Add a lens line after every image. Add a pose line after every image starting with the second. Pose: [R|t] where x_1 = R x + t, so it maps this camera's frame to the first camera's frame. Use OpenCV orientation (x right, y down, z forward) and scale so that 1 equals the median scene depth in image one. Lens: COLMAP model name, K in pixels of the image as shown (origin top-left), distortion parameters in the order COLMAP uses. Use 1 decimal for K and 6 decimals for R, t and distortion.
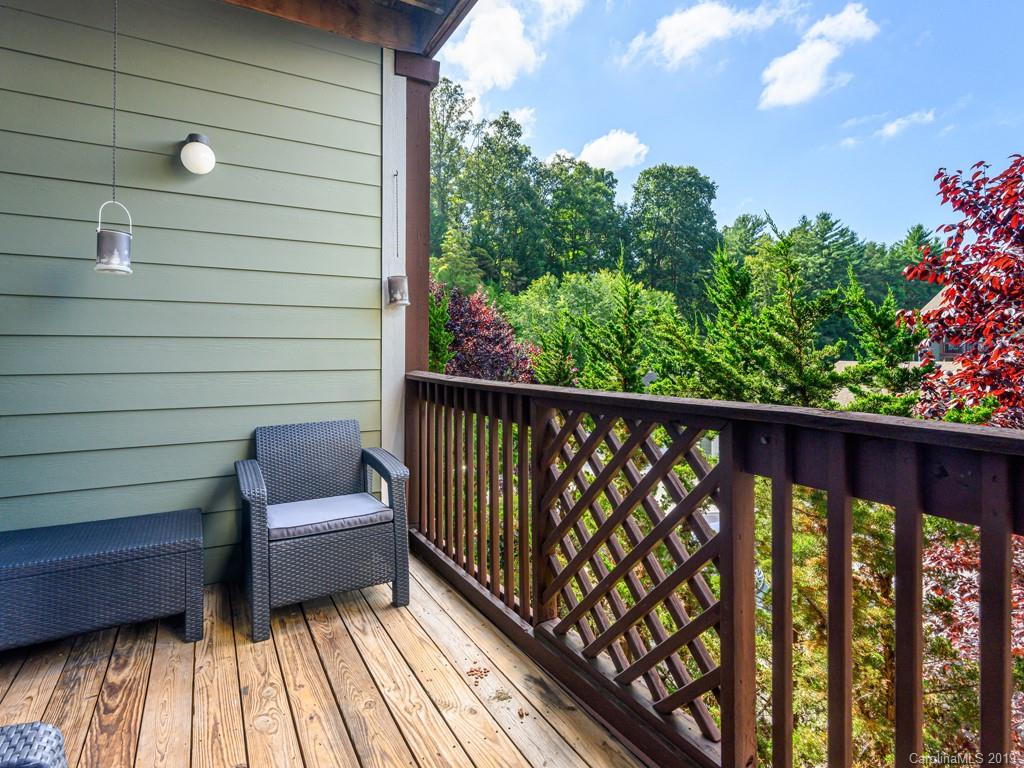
lens RADIAL K [[537.5, 0, 511.4], [0, 537.5, 378.8], [0, 0, 1]] dist [0.000835, -0.000587]
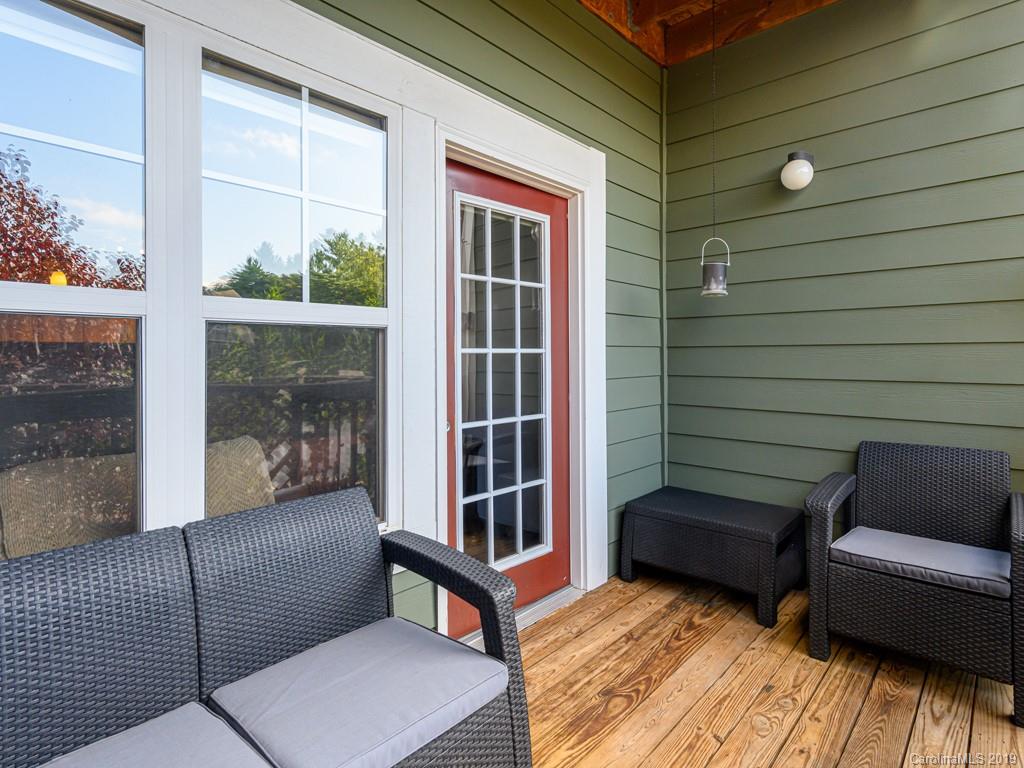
lens RADIAL K [[537.5, 0, 511.0], [0, 537.5, 385.4], [0, 0, 1]] dist [0.000835, -0.000587]
pose [[0.293049, 0.045890, -0.954995, 0.292956], [-0.041620, 0.998513, 0.035210, -0.015736], [0.955191, 0.029429, 0.294523, 0.187508]]
